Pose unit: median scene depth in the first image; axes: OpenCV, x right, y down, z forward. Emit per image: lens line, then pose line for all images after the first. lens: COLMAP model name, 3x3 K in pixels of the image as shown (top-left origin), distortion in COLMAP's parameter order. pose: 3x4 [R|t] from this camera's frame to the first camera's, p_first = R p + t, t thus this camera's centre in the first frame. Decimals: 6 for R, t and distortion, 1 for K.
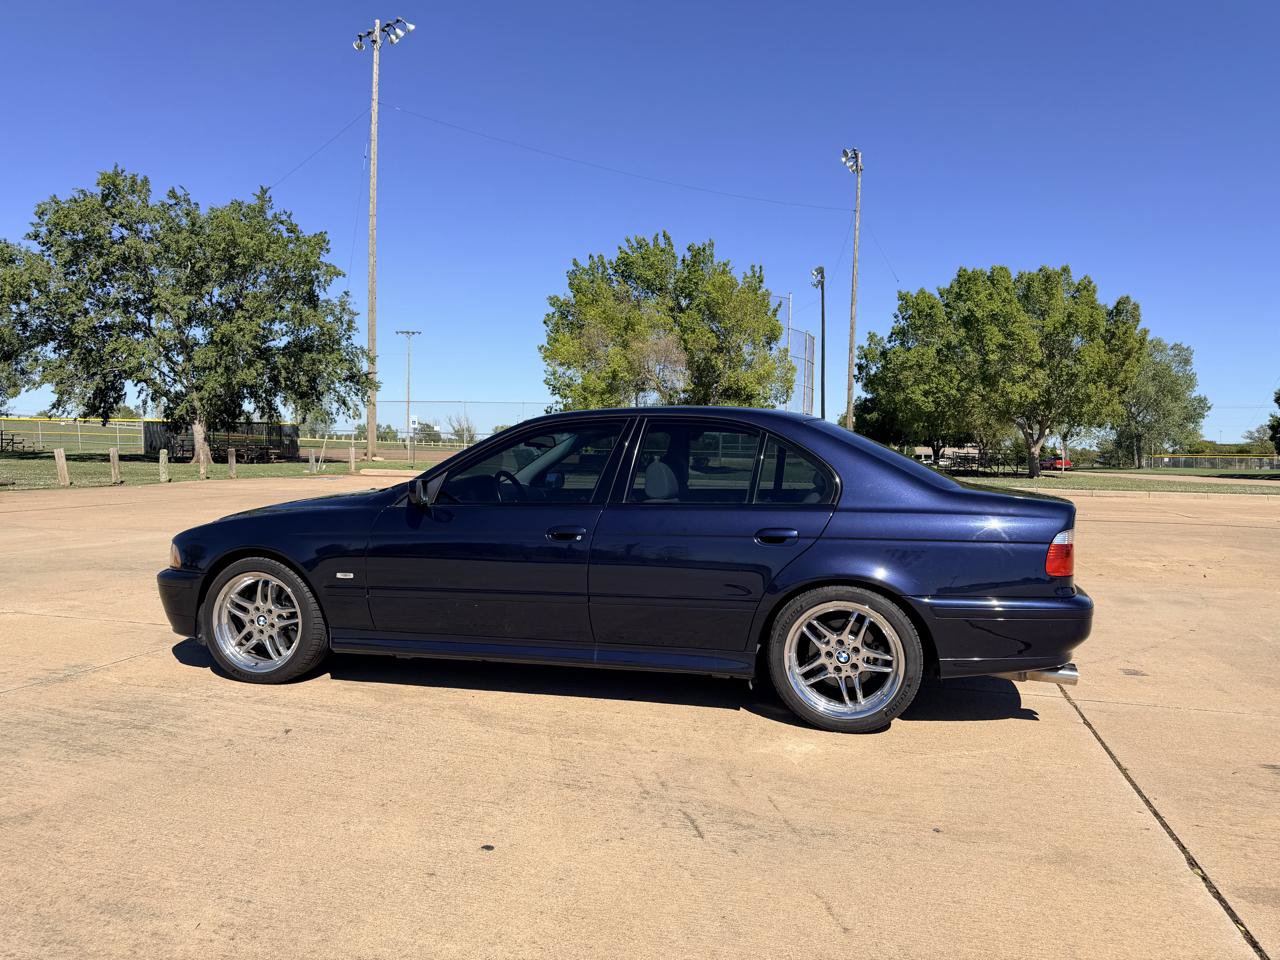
lens RADIAL K [[892.9, 0, 642.4], [0, 892.9, 485.6], [0, 0, 1]] dist [0.060252, -0.088210]
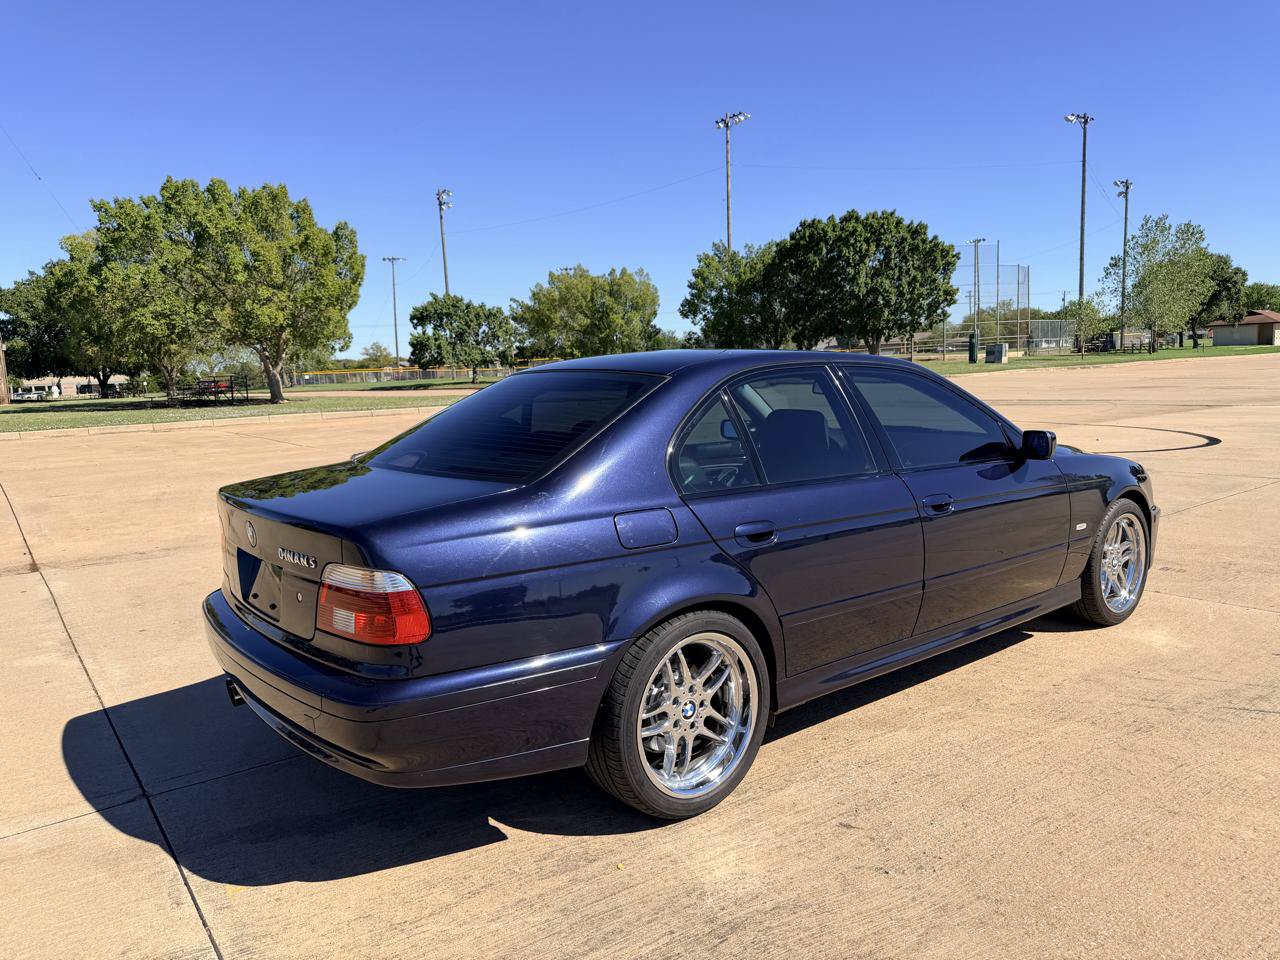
lens RADIAL K [[898.2, 0, 638.2], [0, 898.2, 479.8], [0, 0, 1]] dist [0.075844, -0.115368]
pose [[0.620649, -0.138888, 0.771690, -0.104899], [0.077890, 0.990240, 0.115578, -0.009705], [-0.780211, -0.011626, 0.625409, 0.071057]]
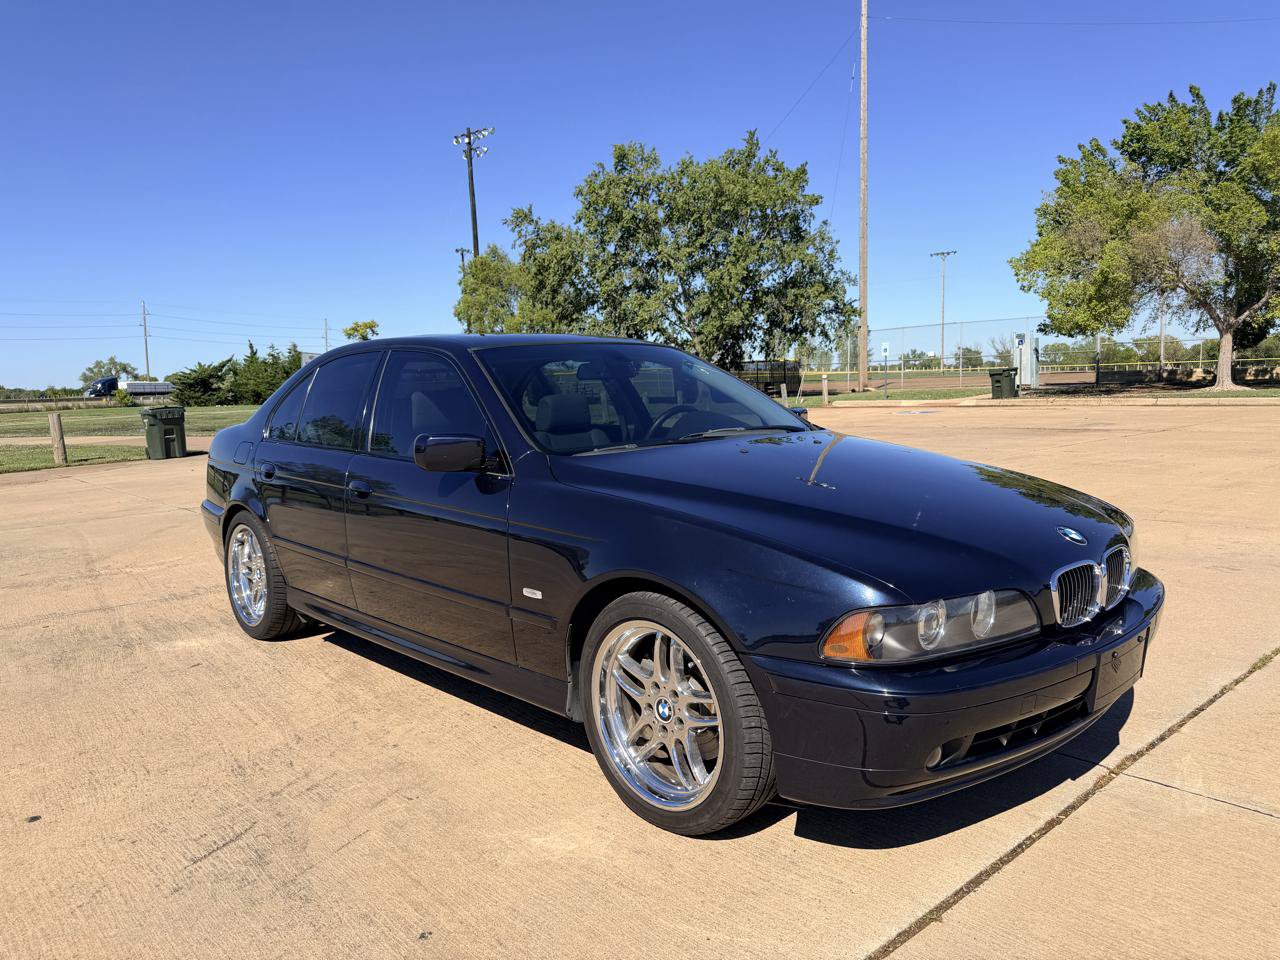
lens RADIAL K [[888.6, 0, 651.7], [0, 888.6, 491.6], [0, 0, 1]] dist [0.099437, -0.132860]
pose [[0.836325, 0.018625, -0.547918, 0.066367], [0.028150, 0.996646, 0.076845, 0.000041], [0.547511, -0.079692, 0.832995, 0.043585]]
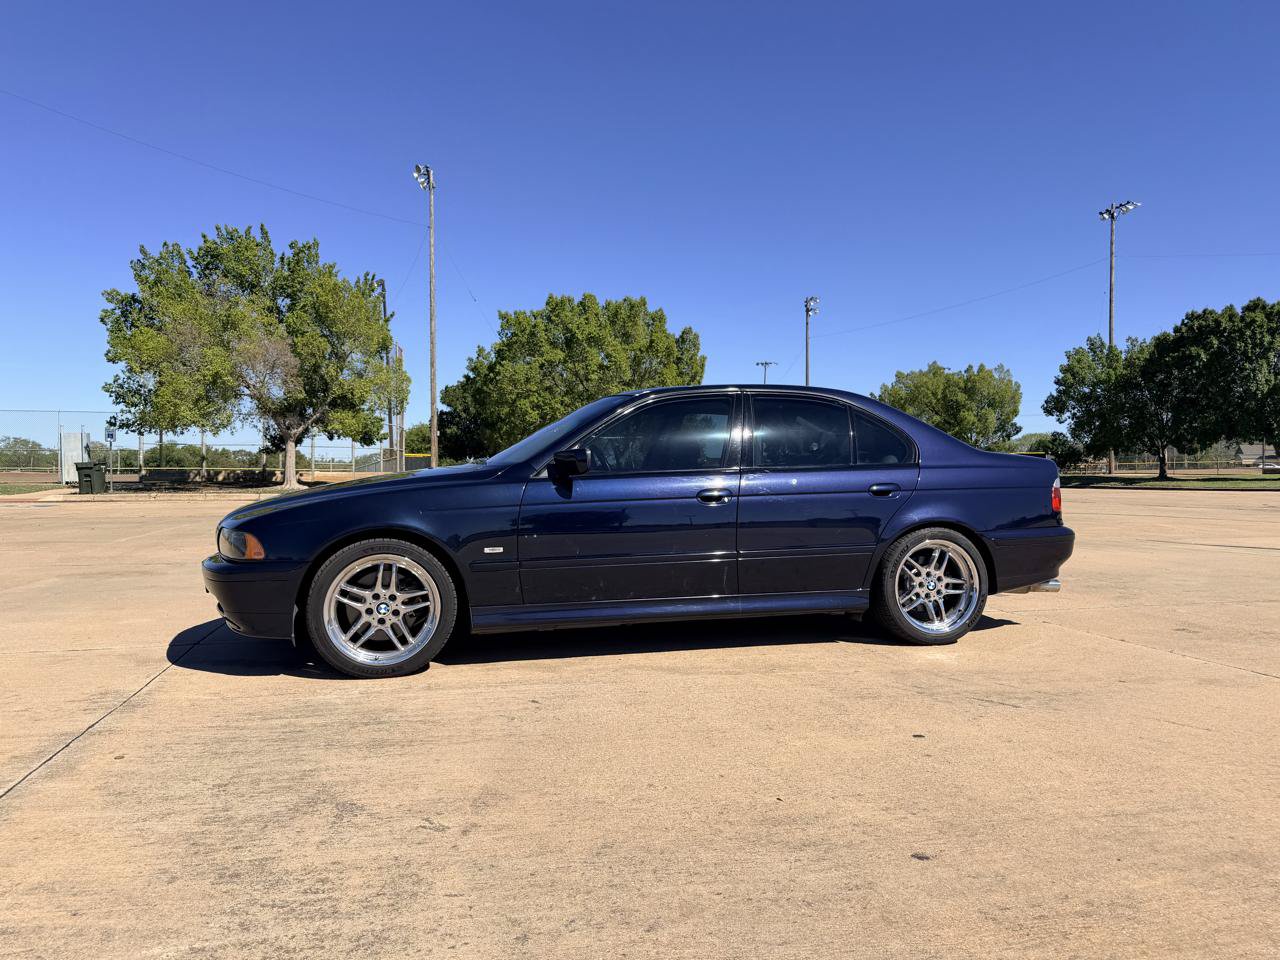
lens RADIAL K [[892.9, 0, 642.4], [0, 892.9, 485.6], [0, 0, 1]] dist [0.060252, -0.088210]
pose [[0.878759, -0.025383, 0.476591, -0.077413], [0.034243, 0.999364, -0.009913, 0.005463], [-0.476036, 0.025031, 0.879069, 0.009388]]
